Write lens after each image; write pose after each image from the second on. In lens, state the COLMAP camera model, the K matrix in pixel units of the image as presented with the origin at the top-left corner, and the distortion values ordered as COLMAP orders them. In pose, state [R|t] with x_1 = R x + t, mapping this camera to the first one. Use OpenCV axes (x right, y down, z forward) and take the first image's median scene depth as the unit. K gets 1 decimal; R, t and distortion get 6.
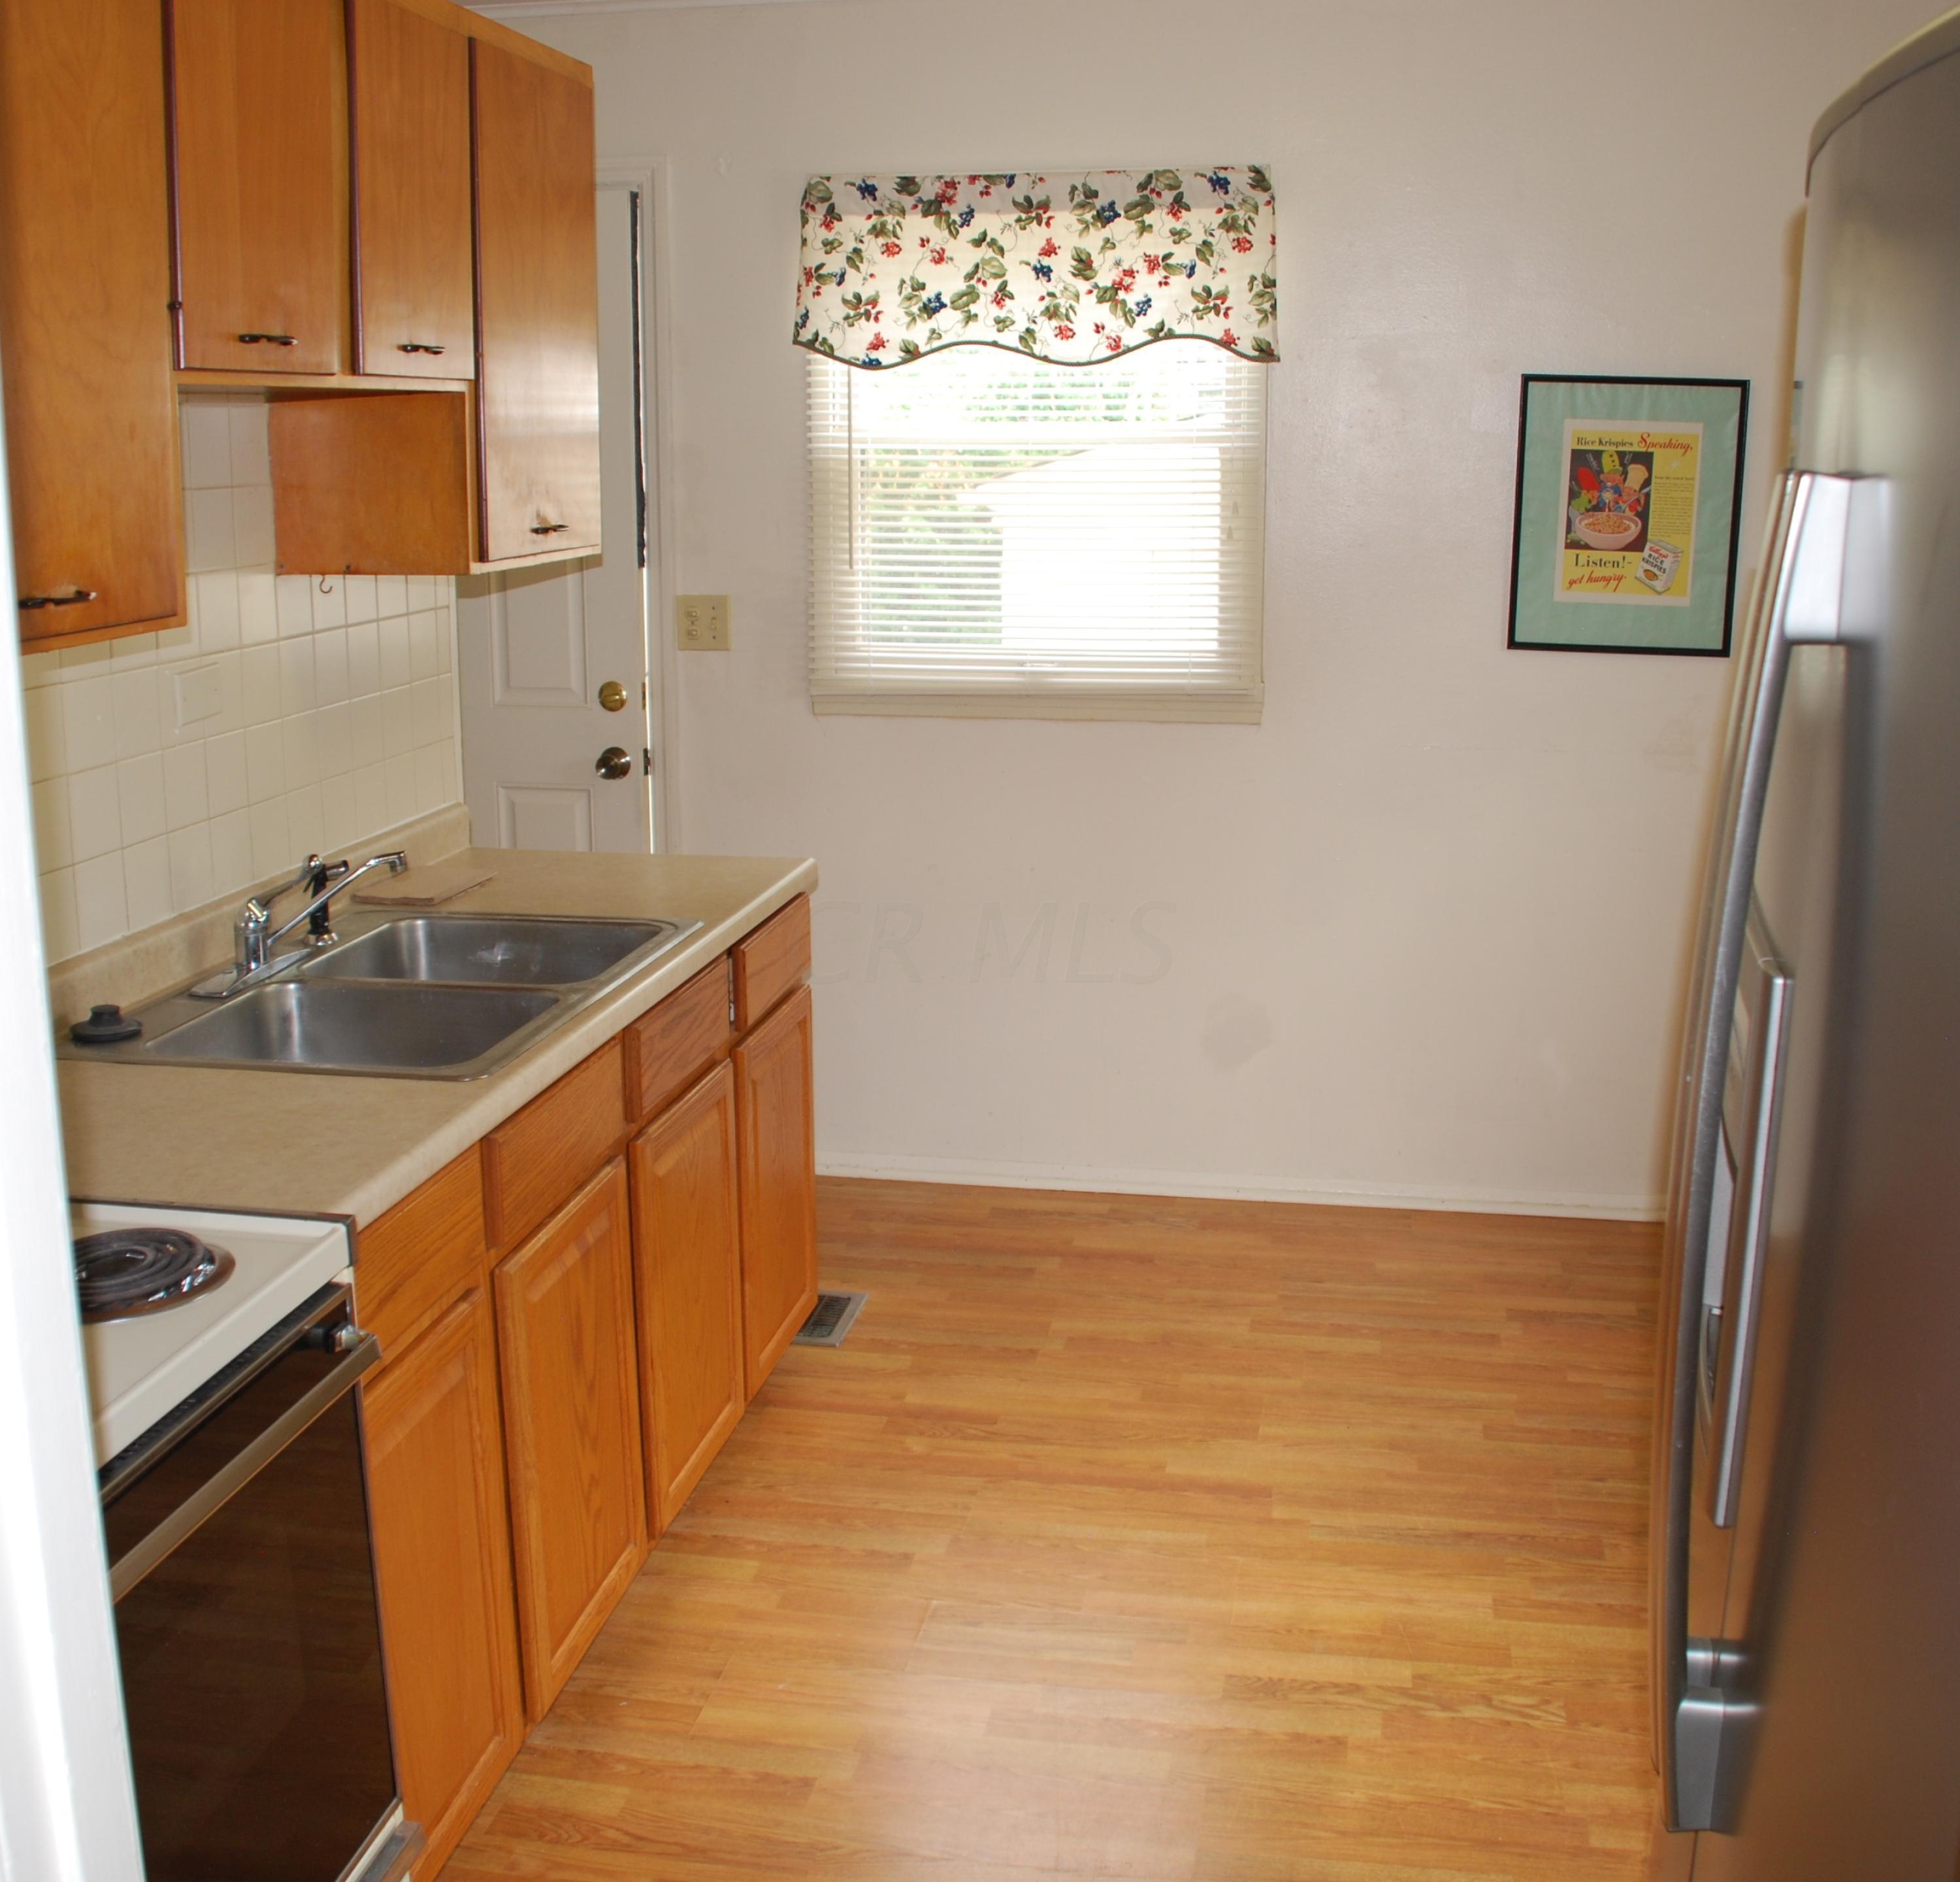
lens RADIAL K [[2172.4, 0, 980.0], [0, 2172.4, 941.0], [0, 0, 1]] dist [-0.116873, -0.007867]
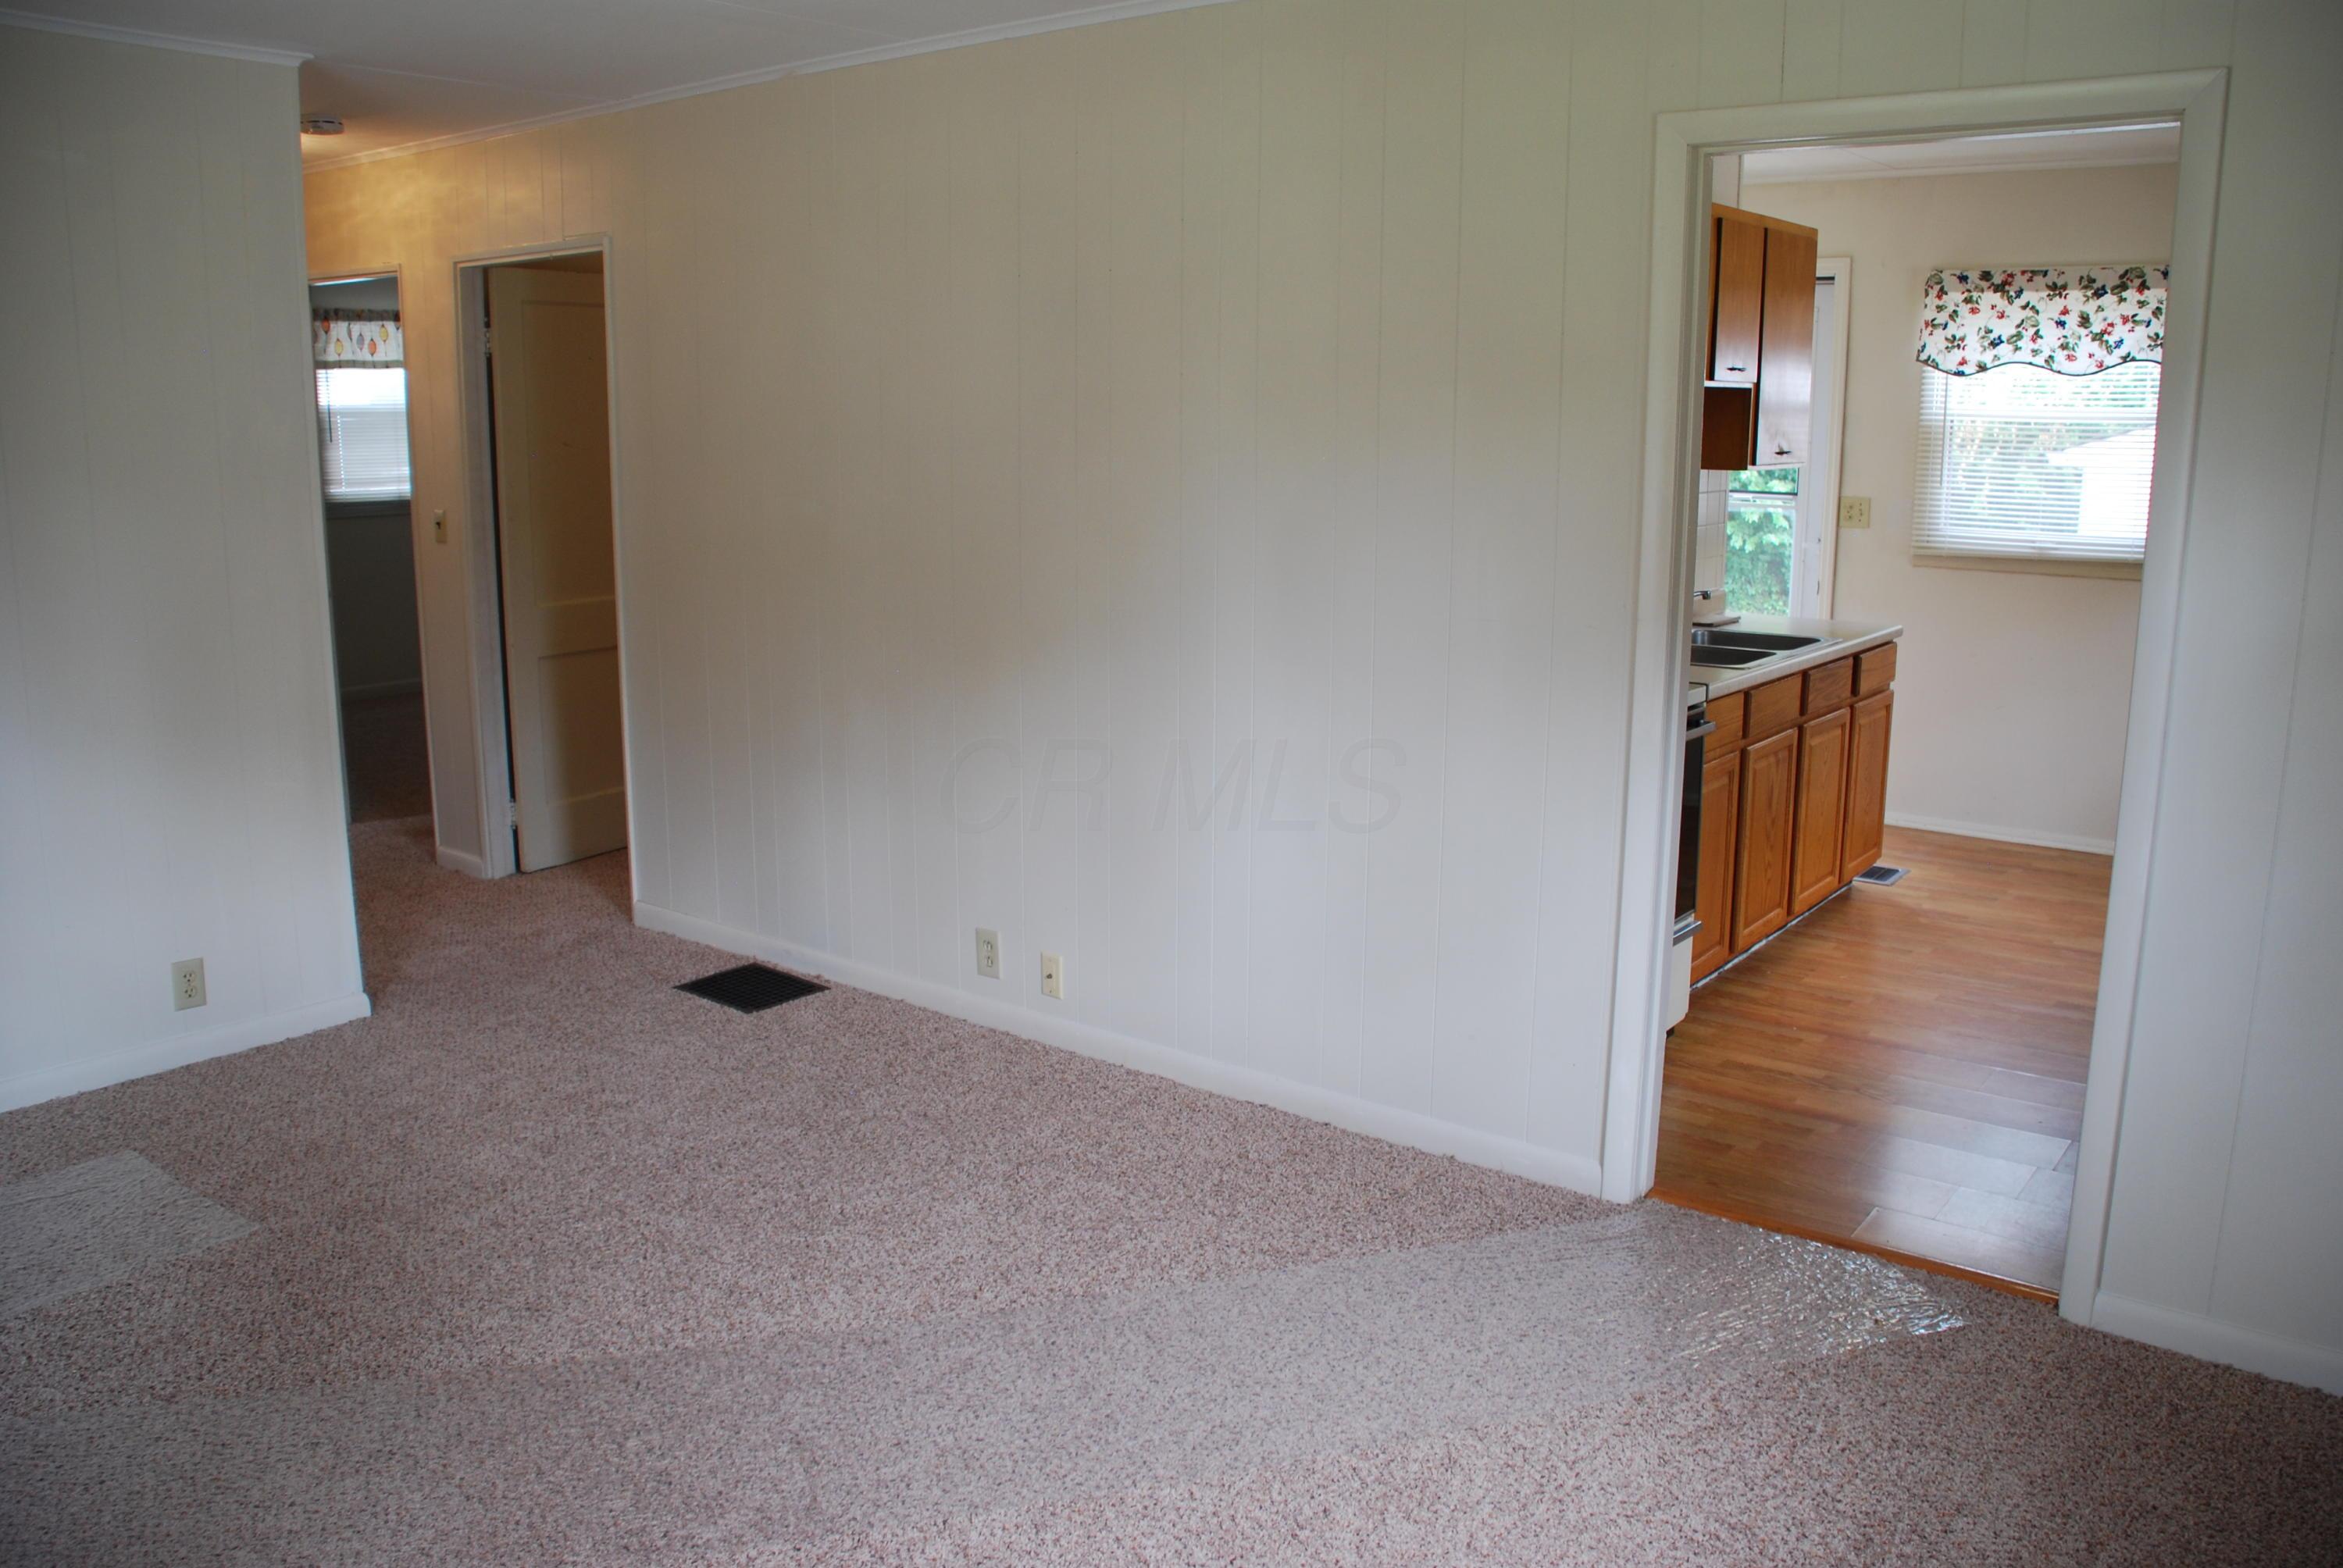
lens RADIAL K [[1787.8, 0, 1198.0], [0, 1787.8, 777.9], [0, 0, 1]] dist [-0.167306, 0.103702]
pose [[0.885608, 0.093697, -0.454883, 0.076742], [-0.103118, 0.994661, 0.004121, 0.135490], [0.452840, 0.043257, 0.890542, -0.587345]]
